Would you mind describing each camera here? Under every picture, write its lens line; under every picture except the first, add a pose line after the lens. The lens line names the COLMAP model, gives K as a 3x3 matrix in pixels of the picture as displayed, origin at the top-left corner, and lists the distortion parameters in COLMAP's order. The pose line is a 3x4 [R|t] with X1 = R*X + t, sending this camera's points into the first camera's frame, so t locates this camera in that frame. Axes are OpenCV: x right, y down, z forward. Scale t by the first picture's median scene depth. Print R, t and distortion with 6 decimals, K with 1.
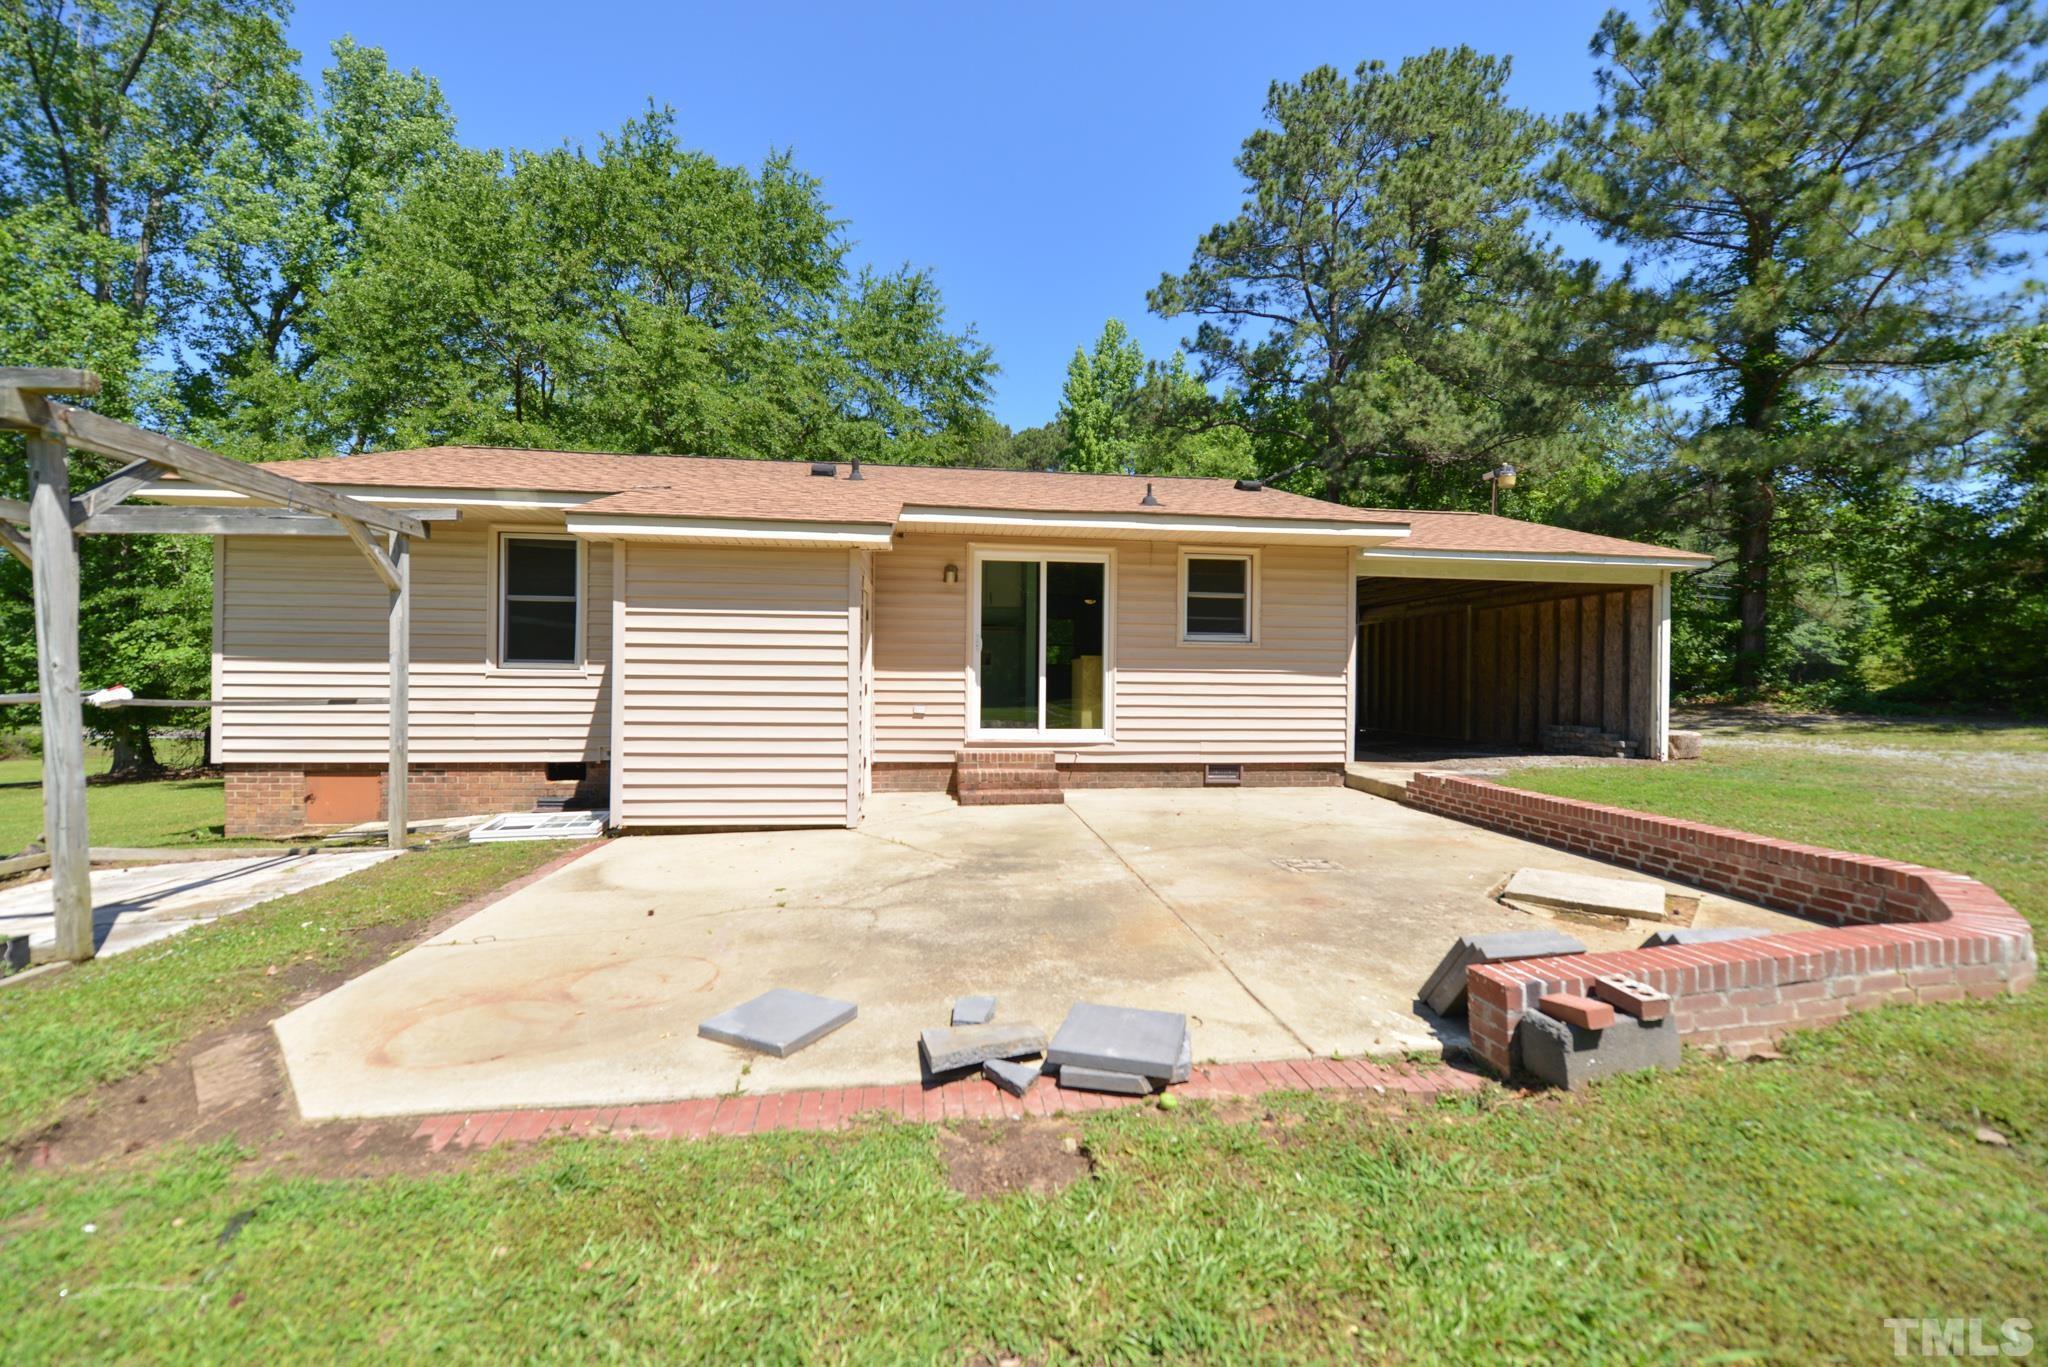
lens RADIAL K [[813.0, 0, 1024.0], [0, 813.0, 683.5], [0, 0, 1]] dist [-0.009984, -0.000634]
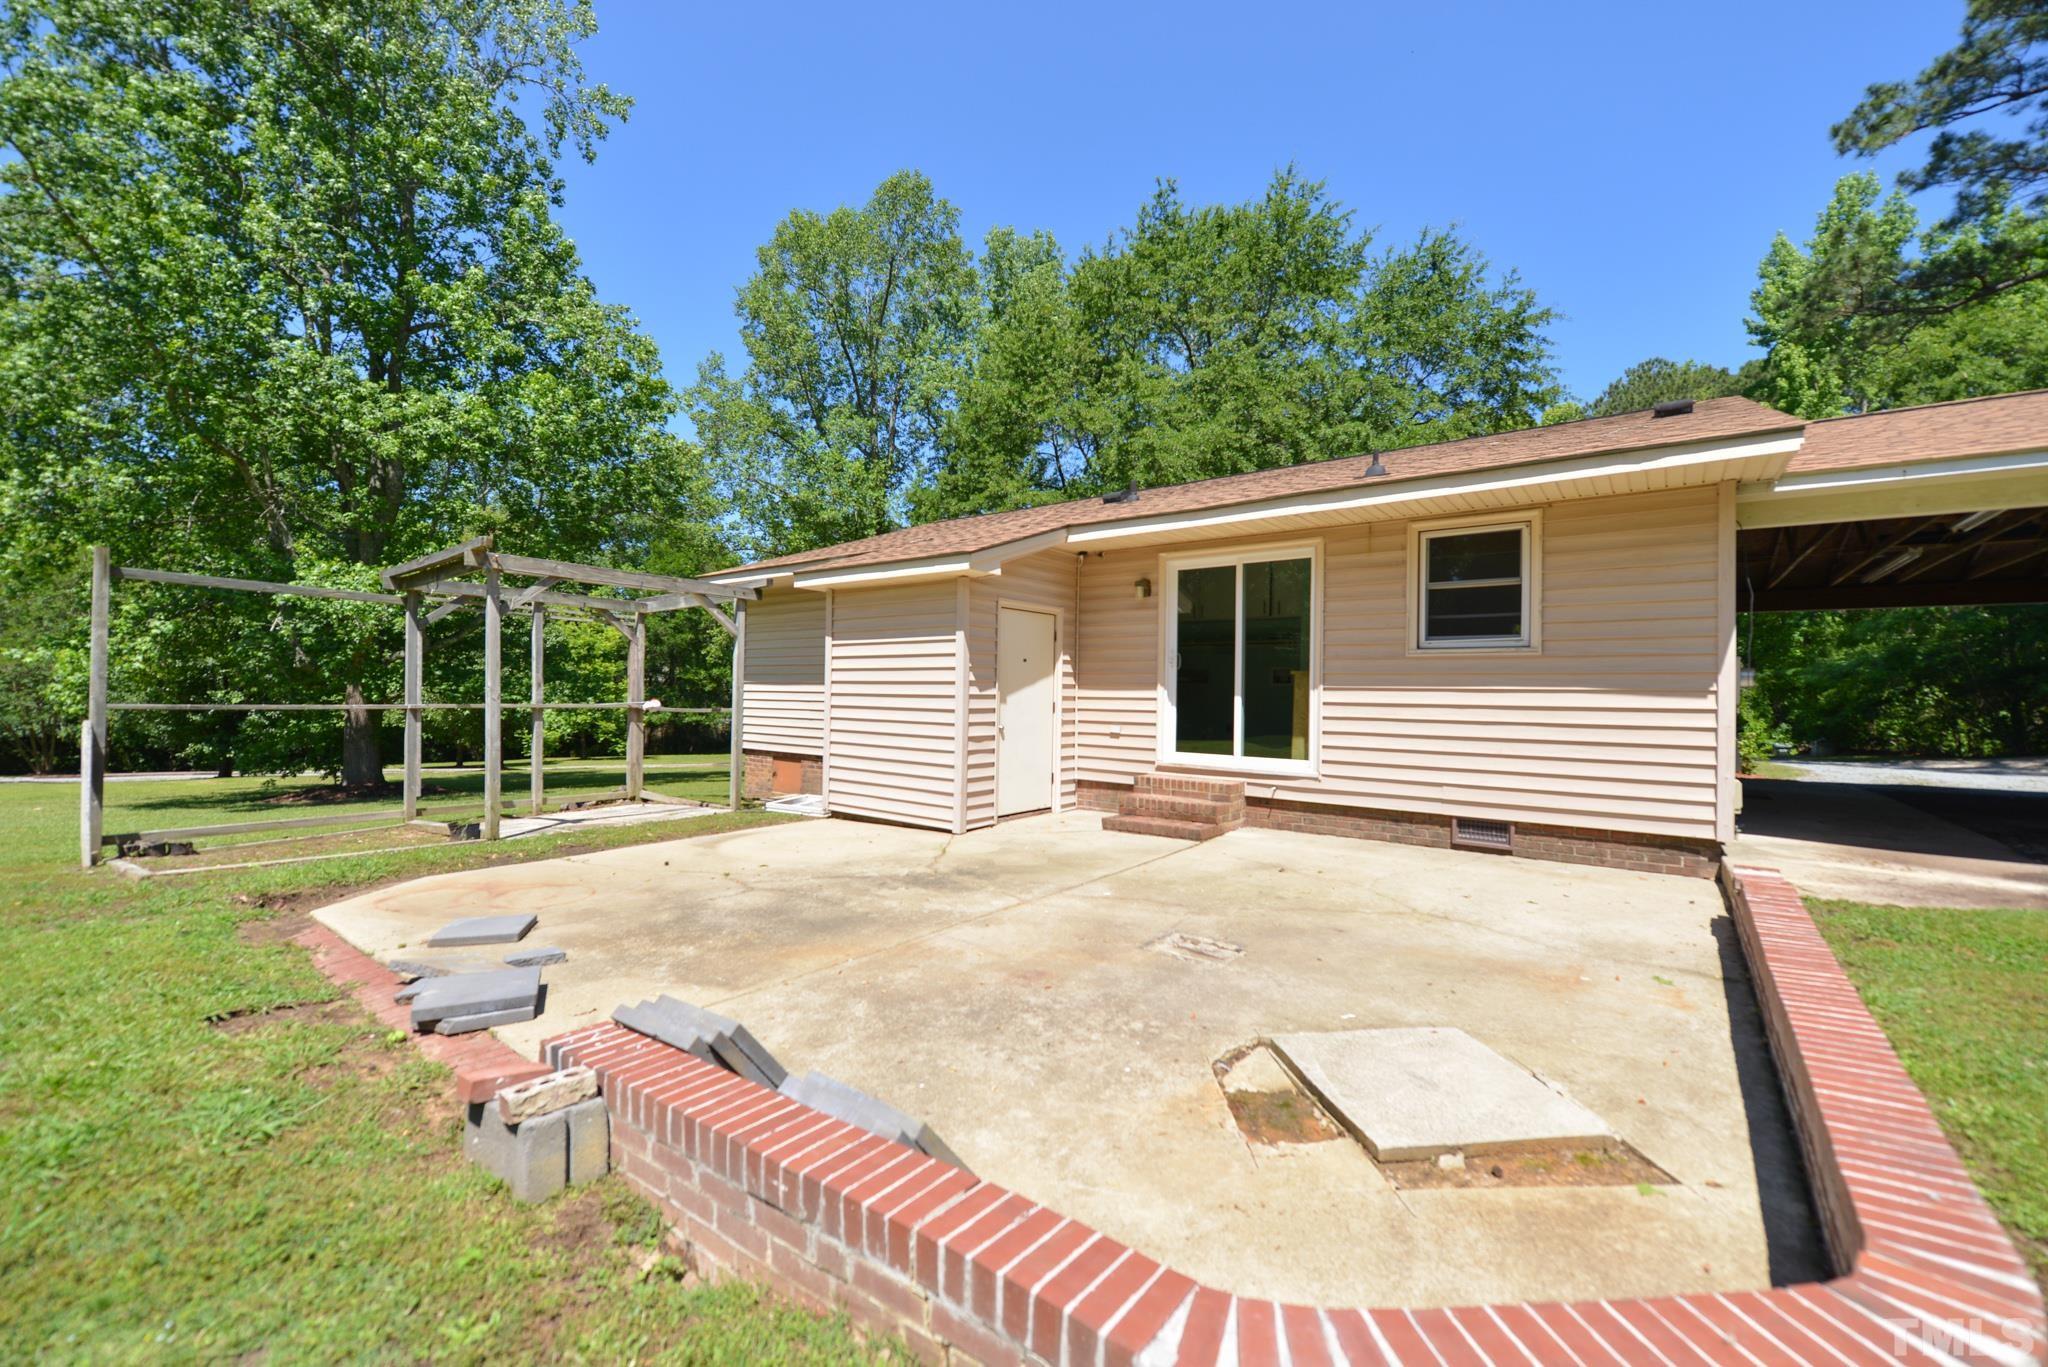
lens RADIAL K [[813.0, 0, 1024.0], [0, 813.0, 683.5], [0, 0, 1]] dist [-0.009984, -0.000634]
pose [[0.707484, -0.008287, -0.706681, 0.470626], [-0.009584, 0.999727, -0.021318, -0.000992], [0.706664, 0.021855, 0.707211, 0.216900]]
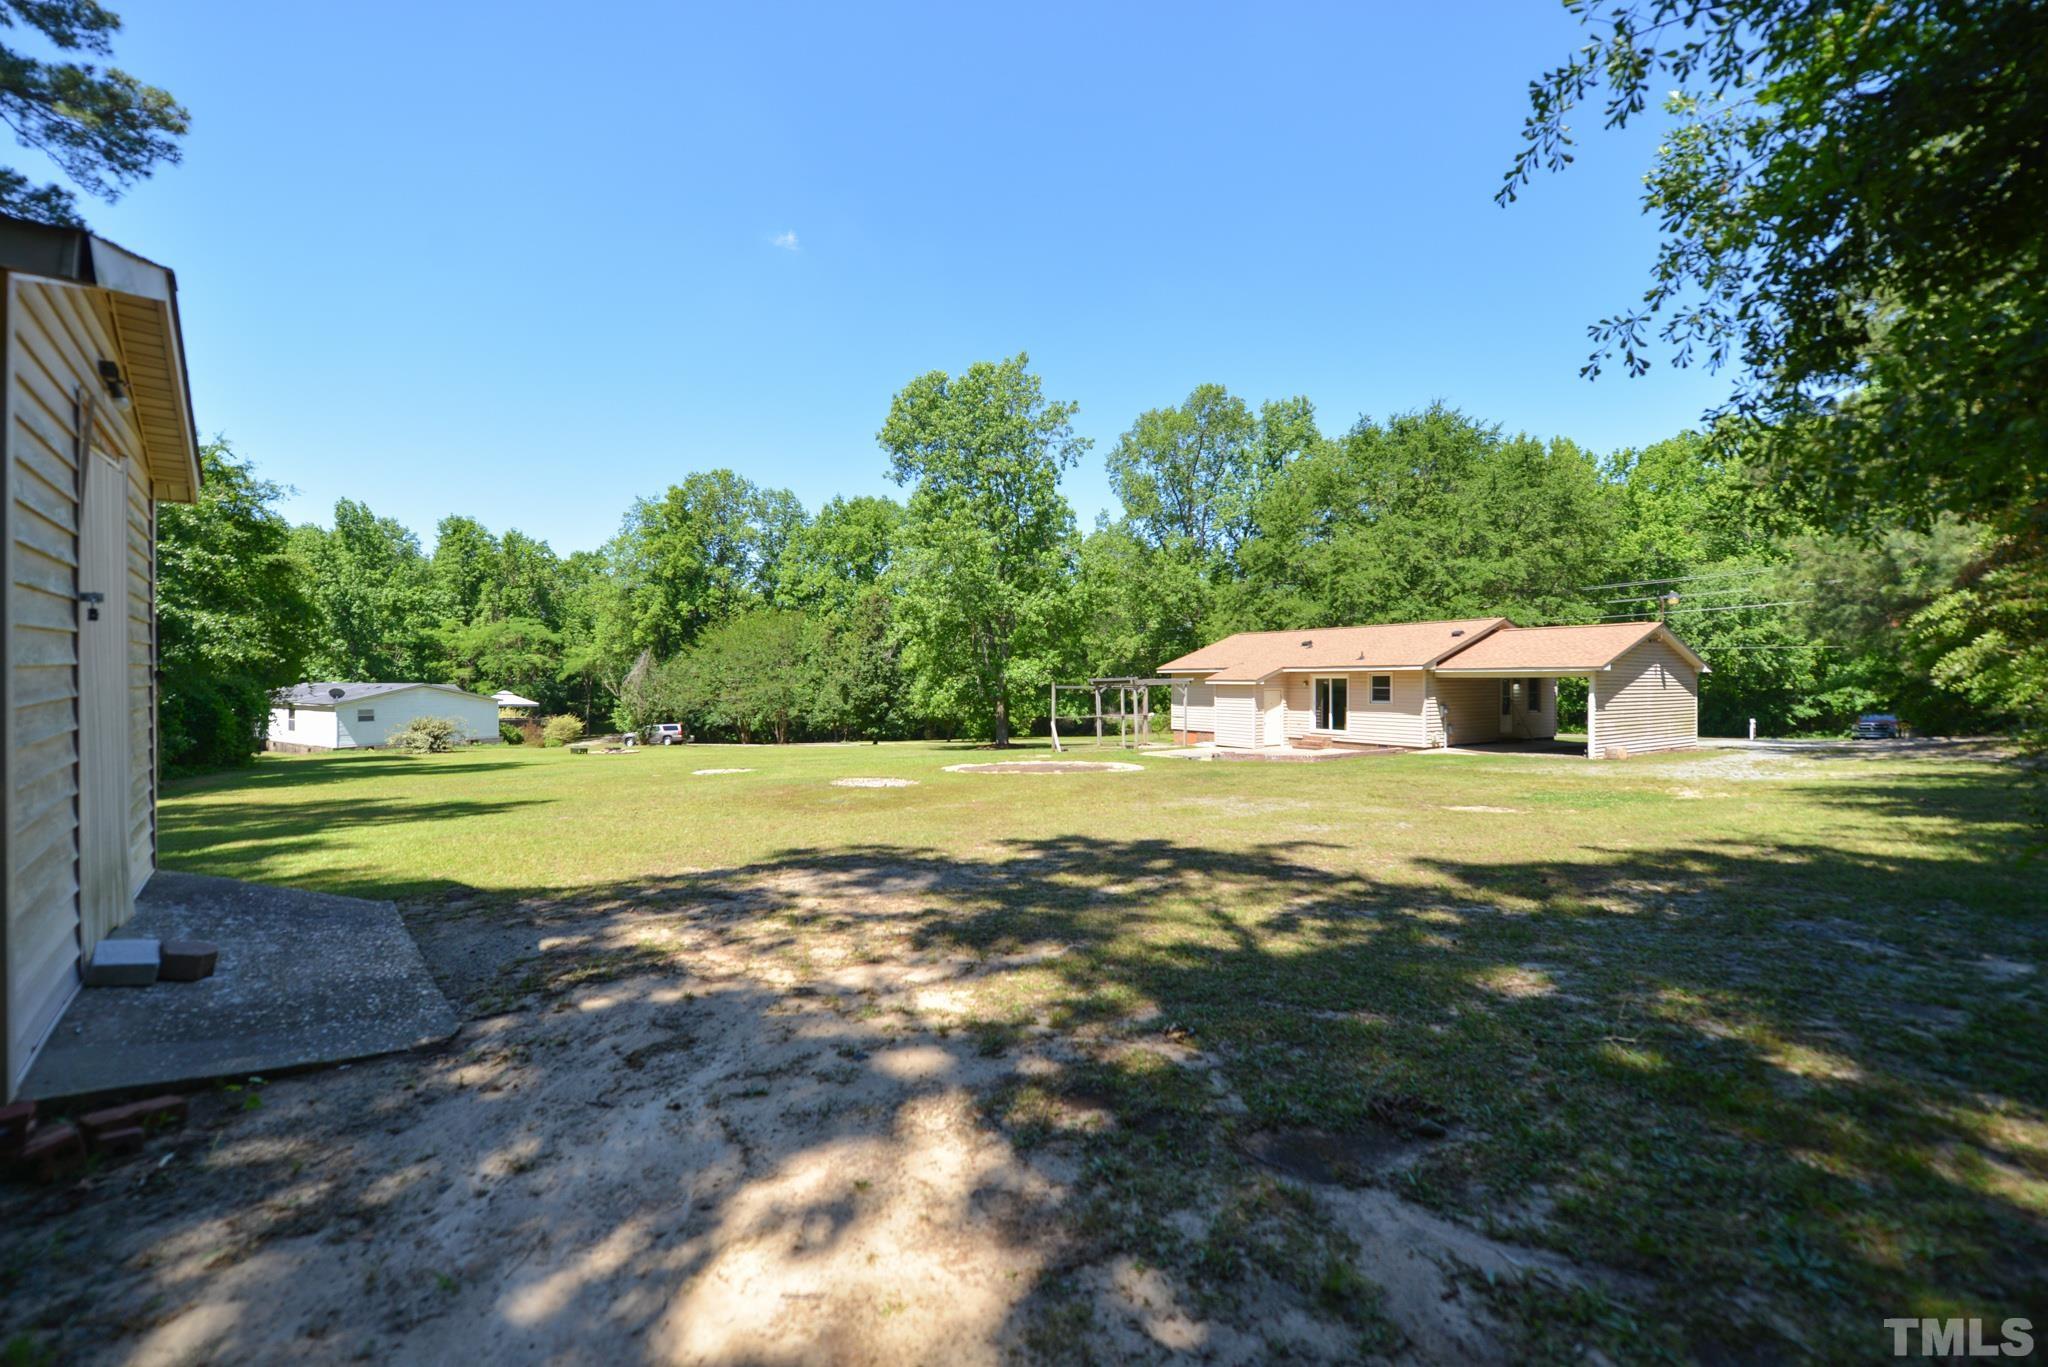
lens RADIAL K [[813.0, 0, 1024.0], [0, 813.0, 683.5], [0, 0, 1]] dist [-0.009984, -0.000634]
pose [[0.426227, -0.005483, -0.904599, 2.437580], [0.006306, 0.999975, -0.003090, -0.126772], [0.904594, -0.004388, 0.426252, -1.502319]]
